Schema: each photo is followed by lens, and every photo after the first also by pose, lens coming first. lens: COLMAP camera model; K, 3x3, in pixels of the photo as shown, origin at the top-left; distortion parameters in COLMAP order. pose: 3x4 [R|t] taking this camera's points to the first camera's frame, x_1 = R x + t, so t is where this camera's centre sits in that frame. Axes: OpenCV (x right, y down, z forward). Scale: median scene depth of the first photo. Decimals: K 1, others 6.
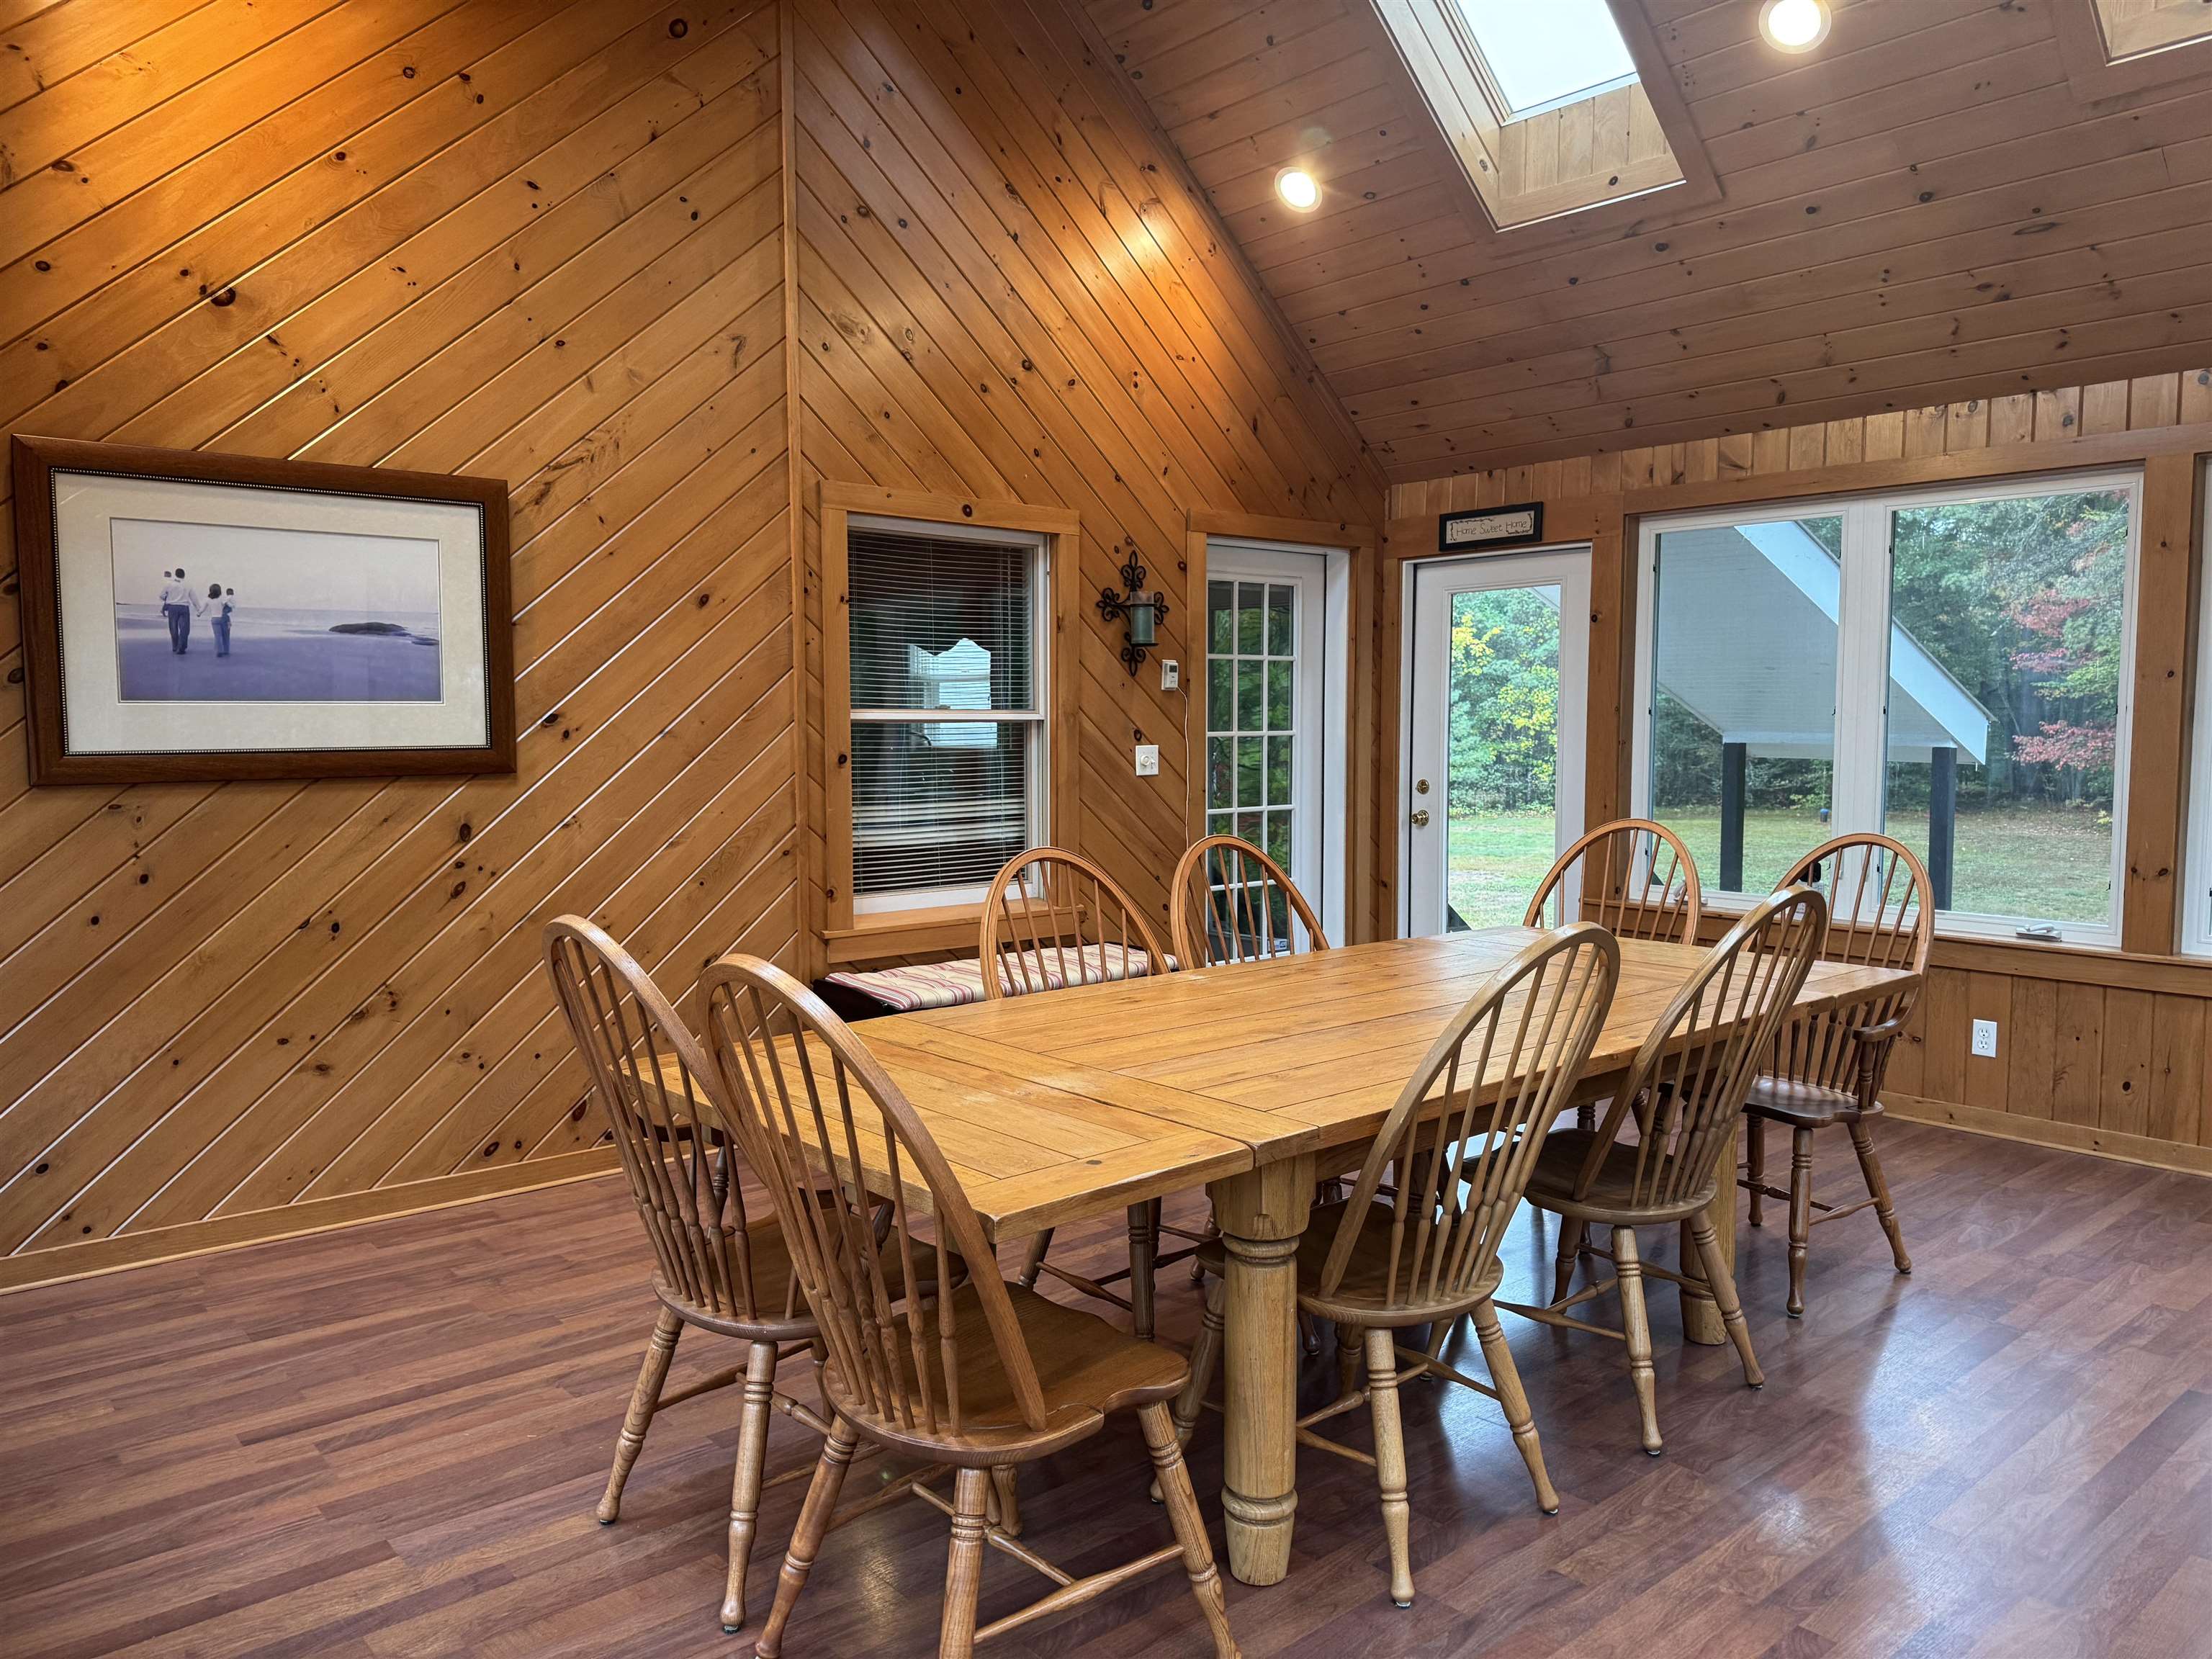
lens RADIAL K [[1557.1, 0, 1106.0], [0, 1557.1, 829.5], [0, 0, 1]] dist [0.084900, -0.138189]
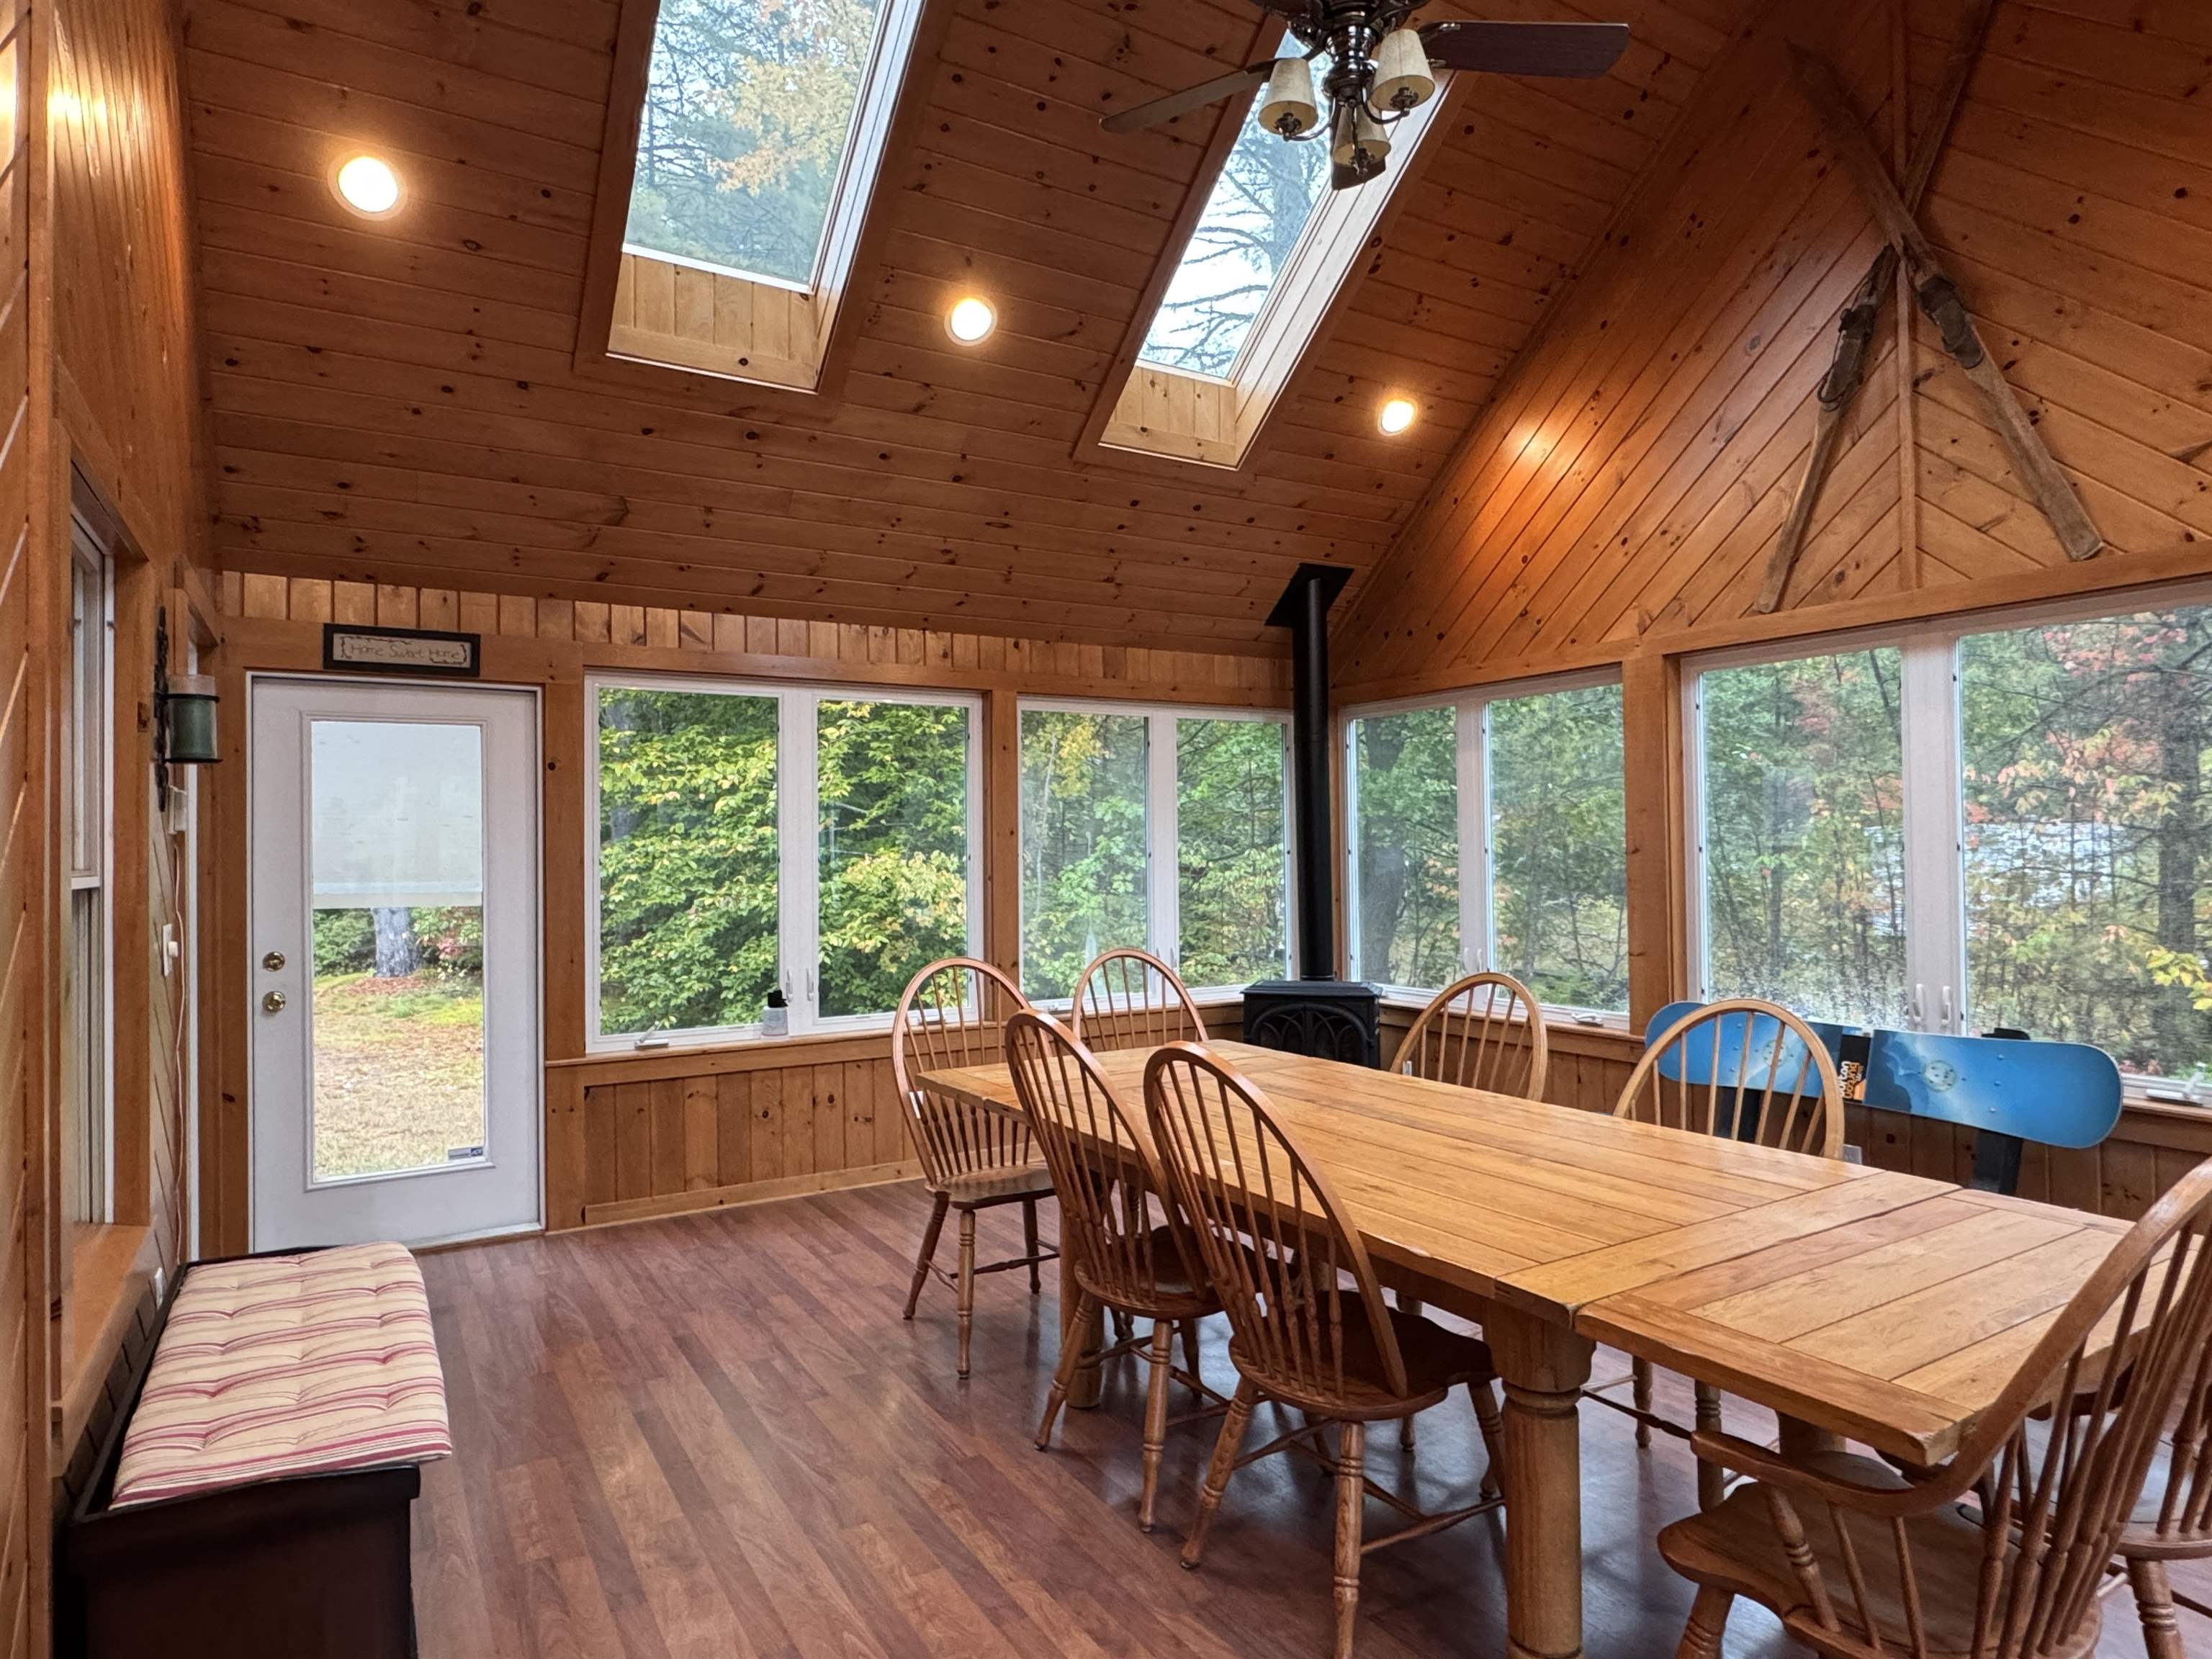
lens RADIAL K [[1273.7, 0, 1095.7], [0, 1273.7, 830.7], [0, 0, 1]] dist [-0.004113, 0.001803]
pose [[0.165894, 0.017854, 0.985982, -0.435924], [0.086753, 0.995695, -0.032626, -0.044129], [-0.982320, 0.090950, 0.163631, 0.598013]]
